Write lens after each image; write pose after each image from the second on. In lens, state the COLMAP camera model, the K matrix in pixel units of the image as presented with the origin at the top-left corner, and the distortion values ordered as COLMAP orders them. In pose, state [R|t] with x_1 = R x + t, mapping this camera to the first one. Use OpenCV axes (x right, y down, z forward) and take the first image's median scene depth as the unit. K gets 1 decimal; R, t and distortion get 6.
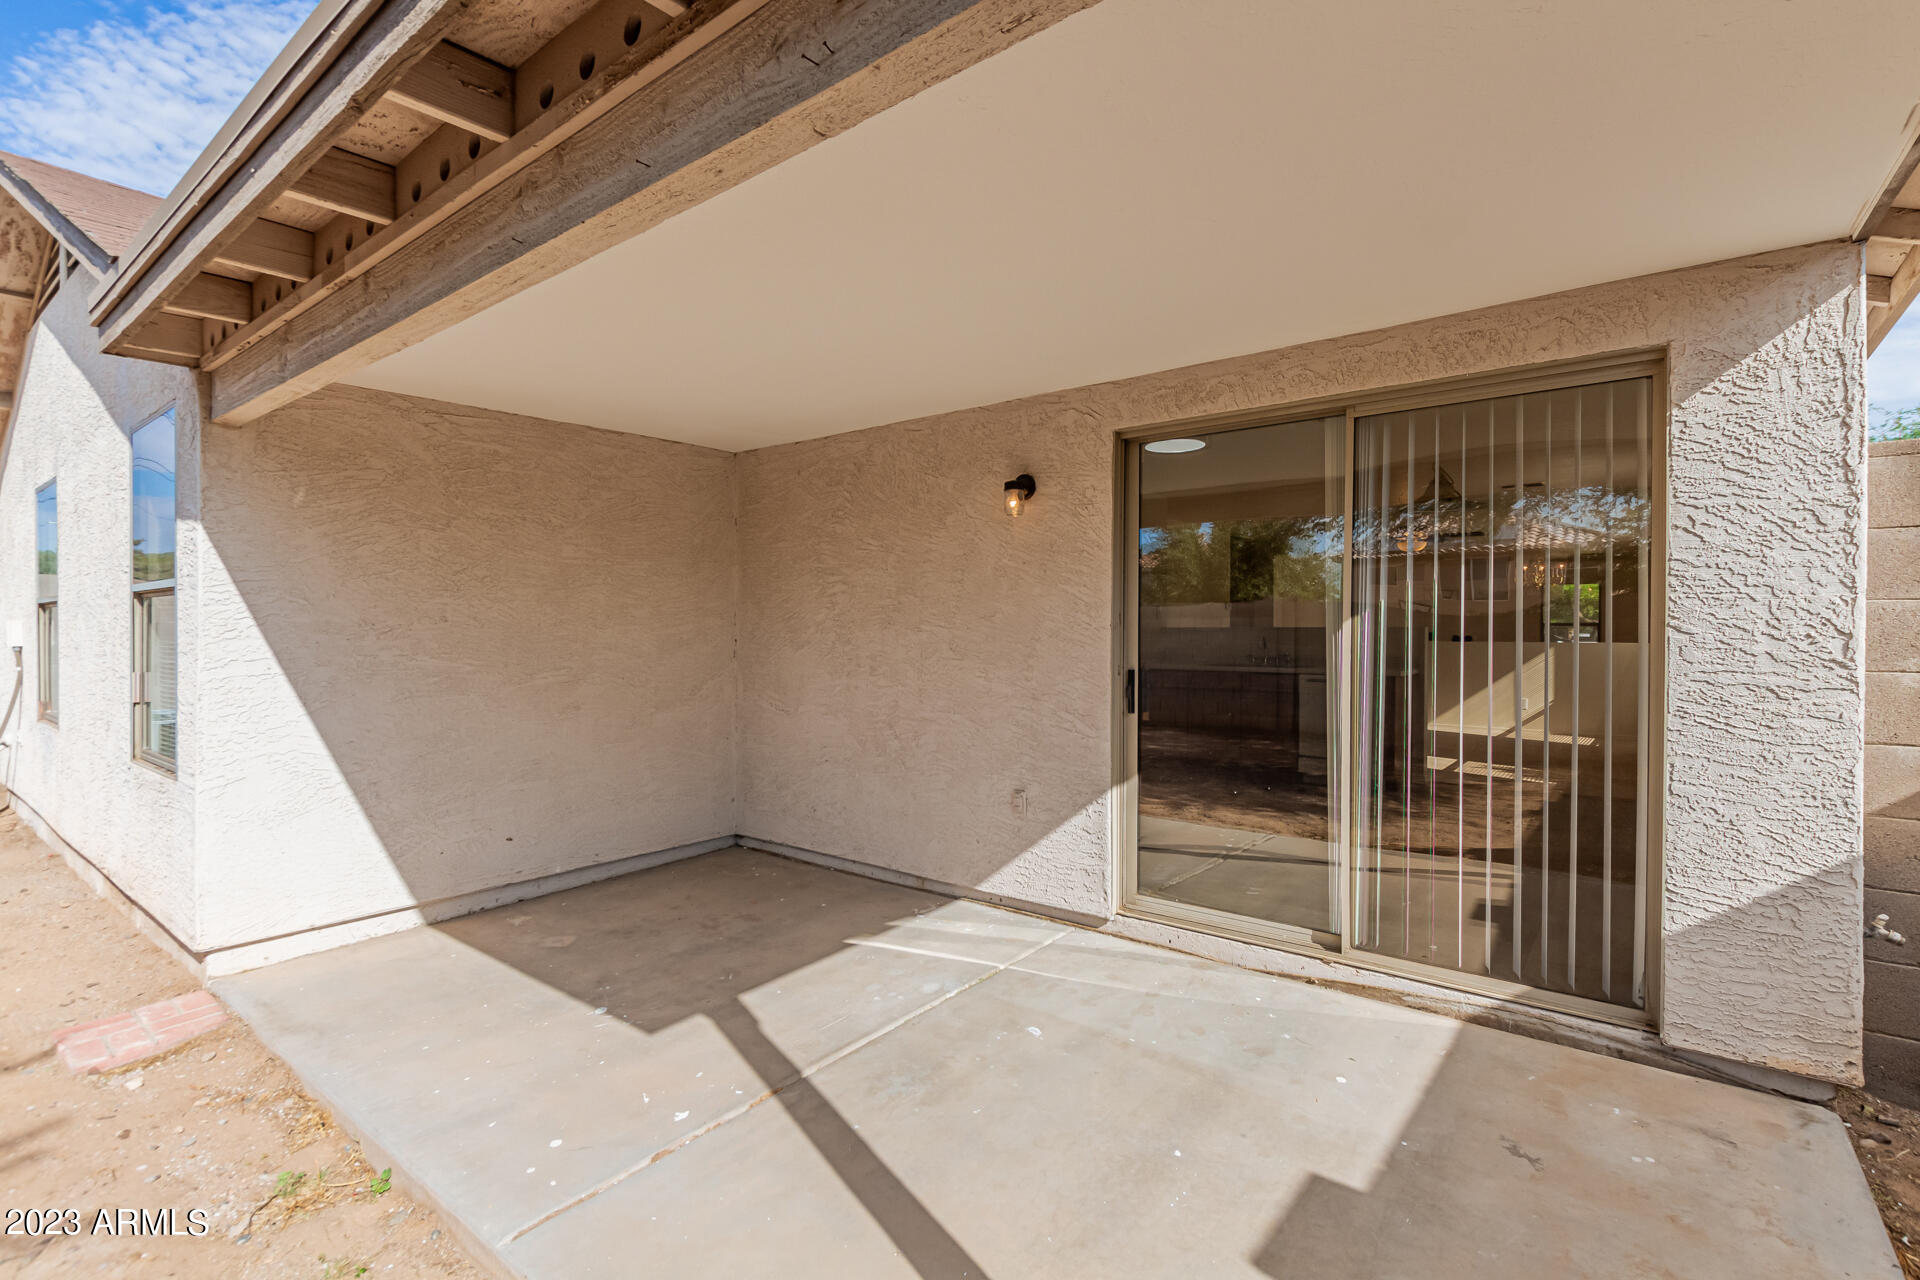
lens RADIAL K [[893.1, 0, 967.7], [0, 893.1, 638.4], [0, 0, 1]] dist [0.001988, 0.000351]
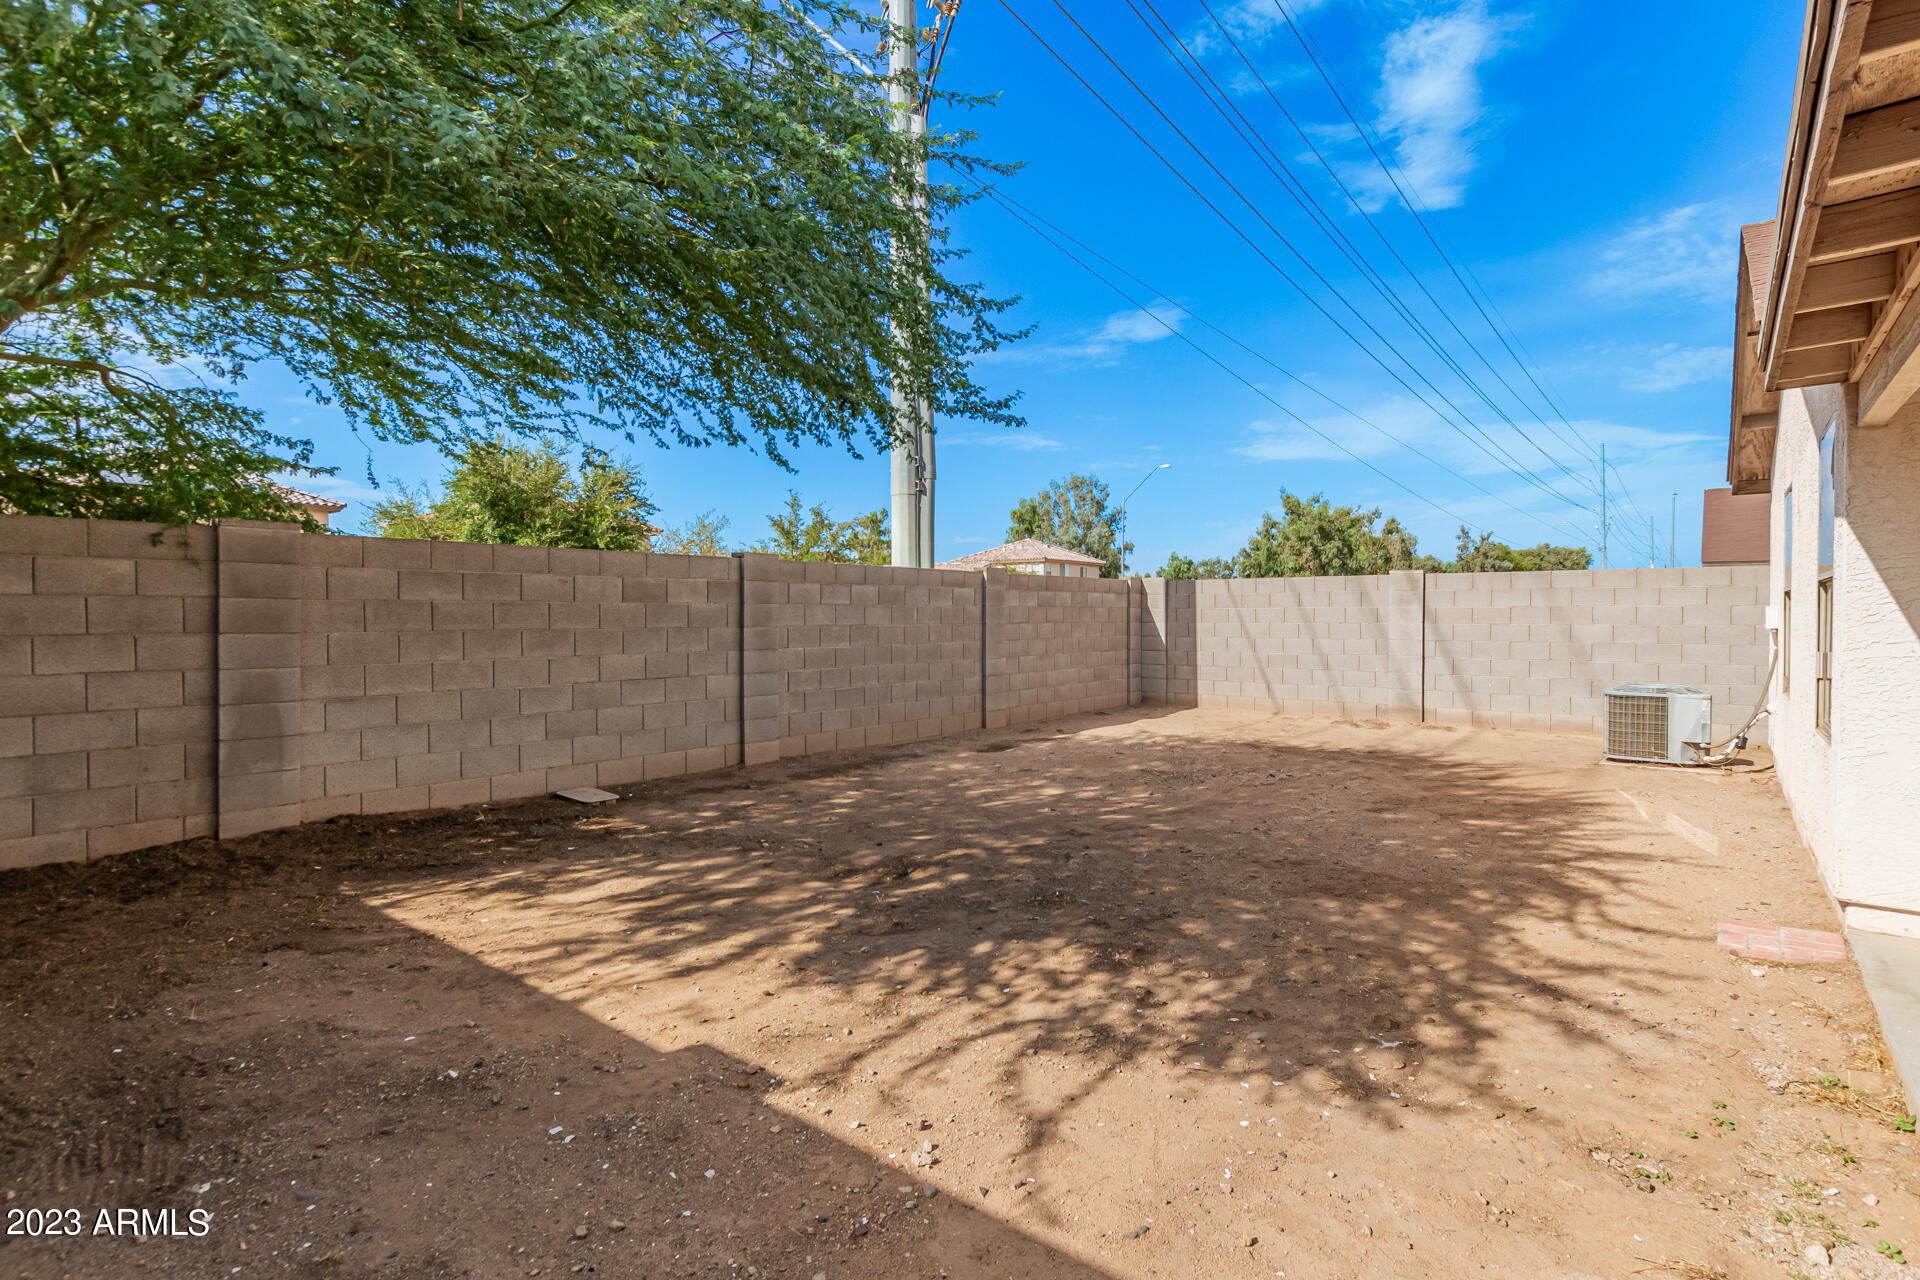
lens RADIAL K [[916.2, 0, 956.7], [0, 916.2, 628.5], [0, 0, 1]] dist [-0.003110, -0.000128]
pose [[-0.023145, 0.013121, -0.999646, 0.311704], [-0.008047, 0.999879, 0.013310, 0.002096], [0.999700, 0.008353, -0.023037, -0.087300]]
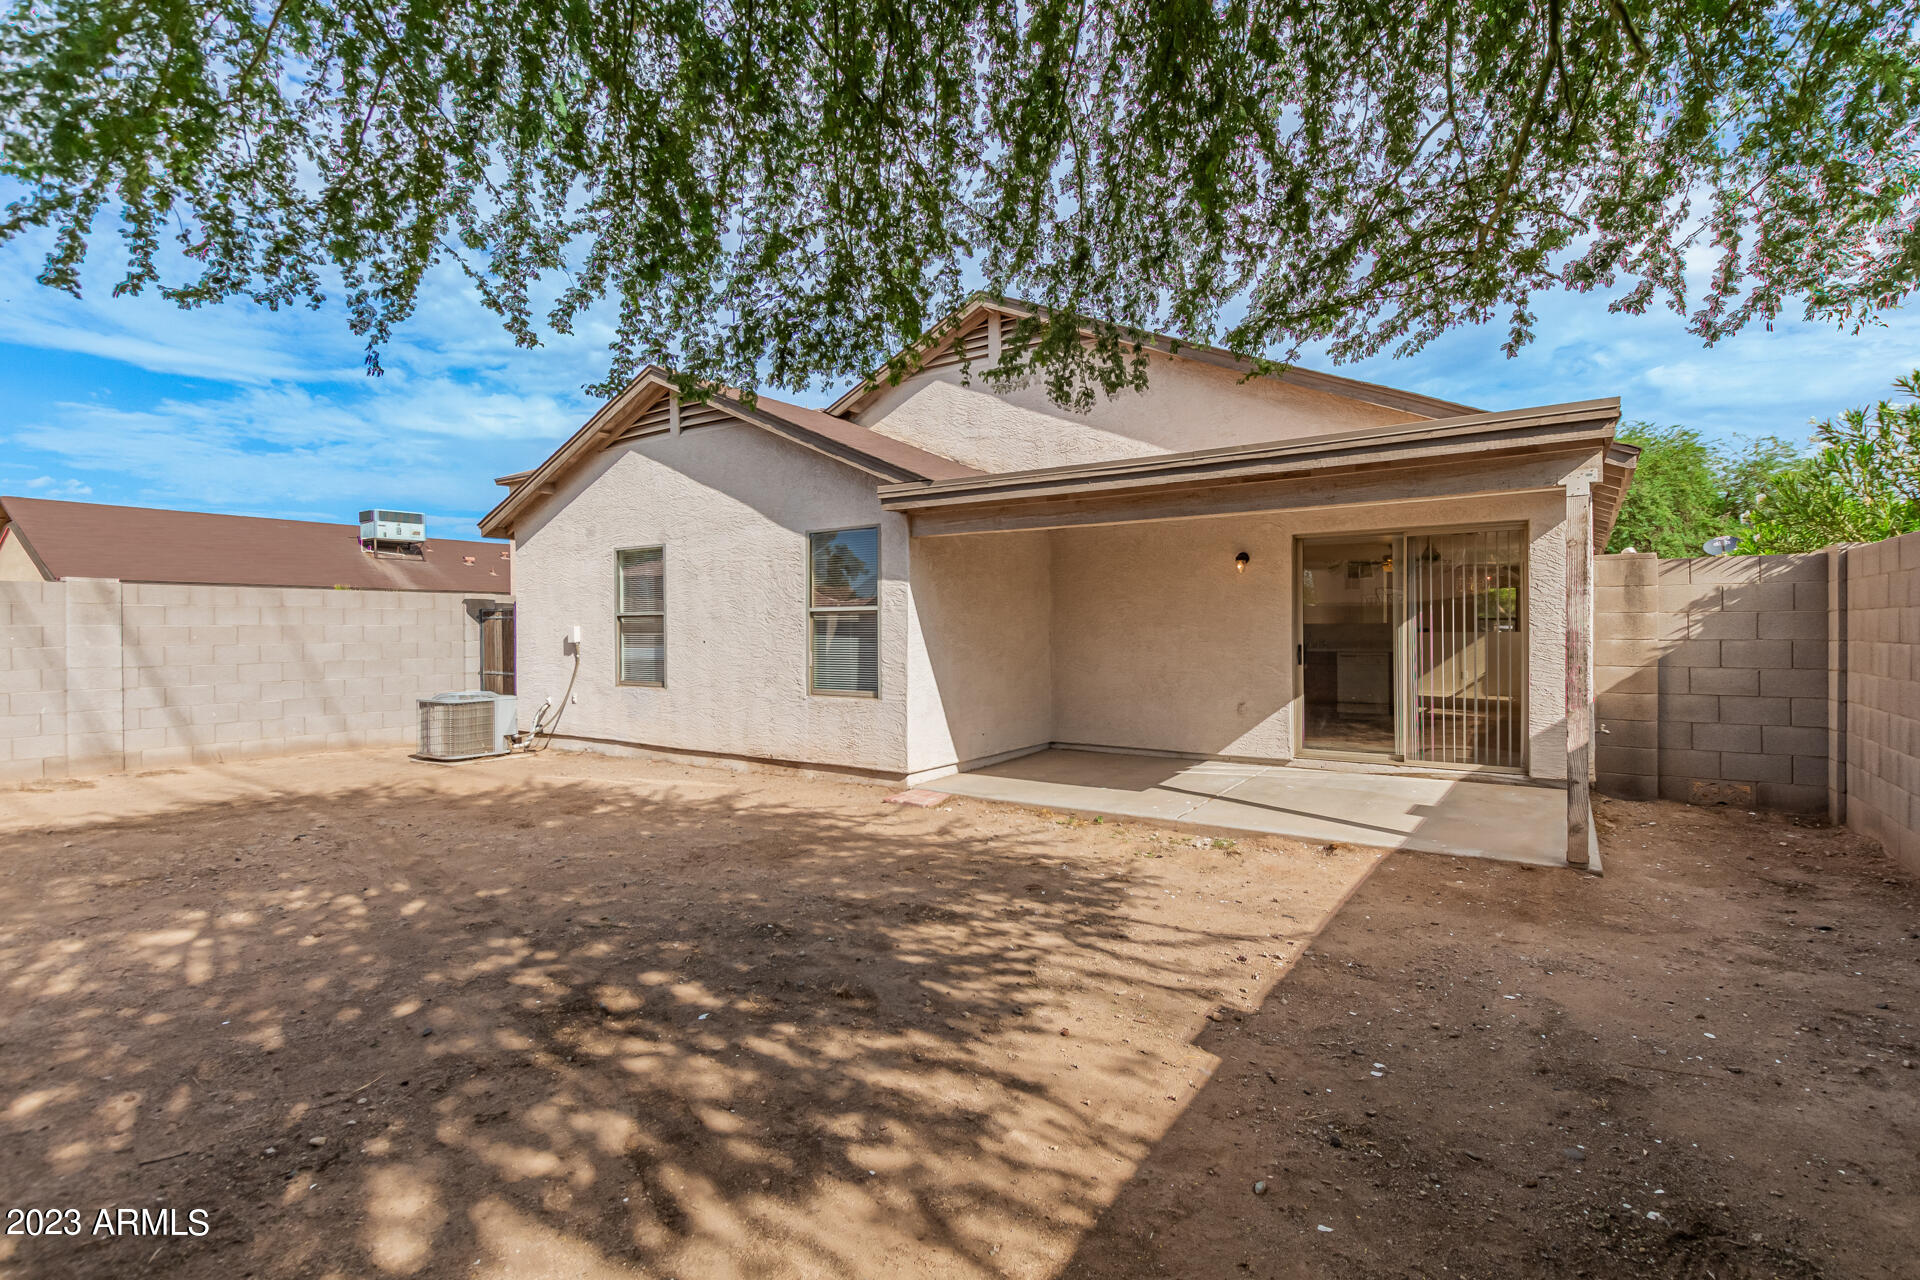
lens RADIAL K [[916.2, 0, 956.7], [0, 916.2, 628.5], [0, 0, 1]] dist [-0.003110, -0.000128]
pose [[0.998181, -0.007987, 0.059764, -0.823988], [0.008476, 0.999933, -0.007945, 0.006978], [-0.059697, 0.008437, 0.998181, -1.227906]]
